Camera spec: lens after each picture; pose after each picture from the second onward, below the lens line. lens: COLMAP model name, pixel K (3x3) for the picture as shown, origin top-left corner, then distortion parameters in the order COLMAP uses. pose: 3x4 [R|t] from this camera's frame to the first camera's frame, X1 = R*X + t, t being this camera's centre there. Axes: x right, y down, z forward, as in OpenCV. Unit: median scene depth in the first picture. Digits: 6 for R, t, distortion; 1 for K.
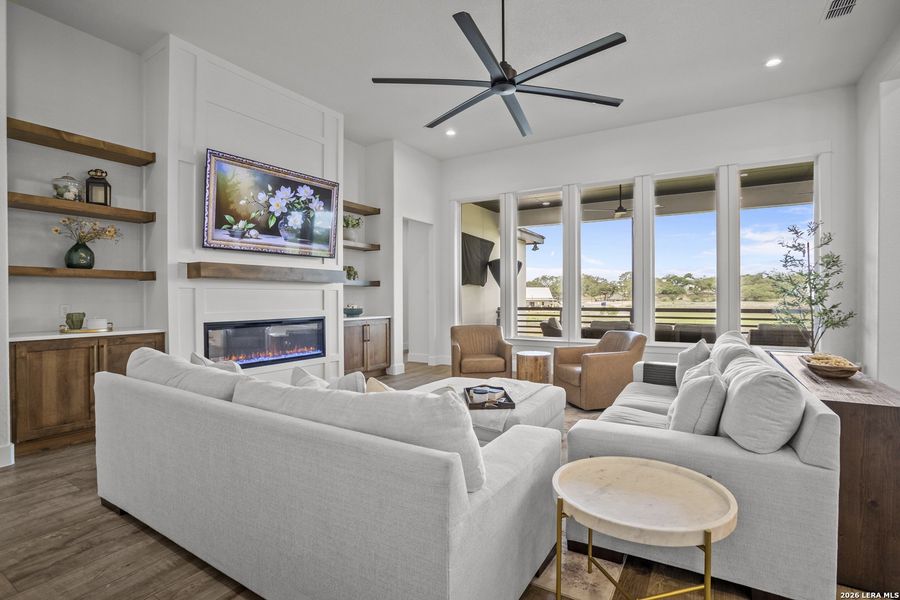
lens RADIAL K [[433.7, 0, 451.3], [0, 433.7, 296.1], [0, 0, 1]] dist [-0.001268, 0.001571]
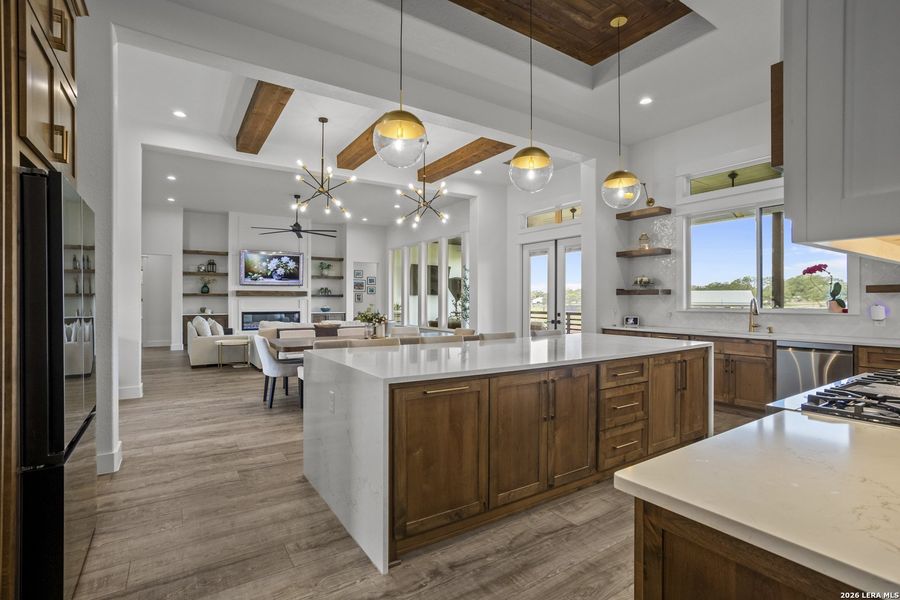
lens RADIAL K [[433.7, 0, 459.6], [0, 433.7, 302.6], [0, 0, 1]] dist [-0.001268, 0.001571]
pose [[0.921470, 0.009589, -0.388331, 1.750503], [-0.006374, 0.999934, 0.009566, -0.033067], [0.388397, -0.006340, 0.921470, -0.990324]]
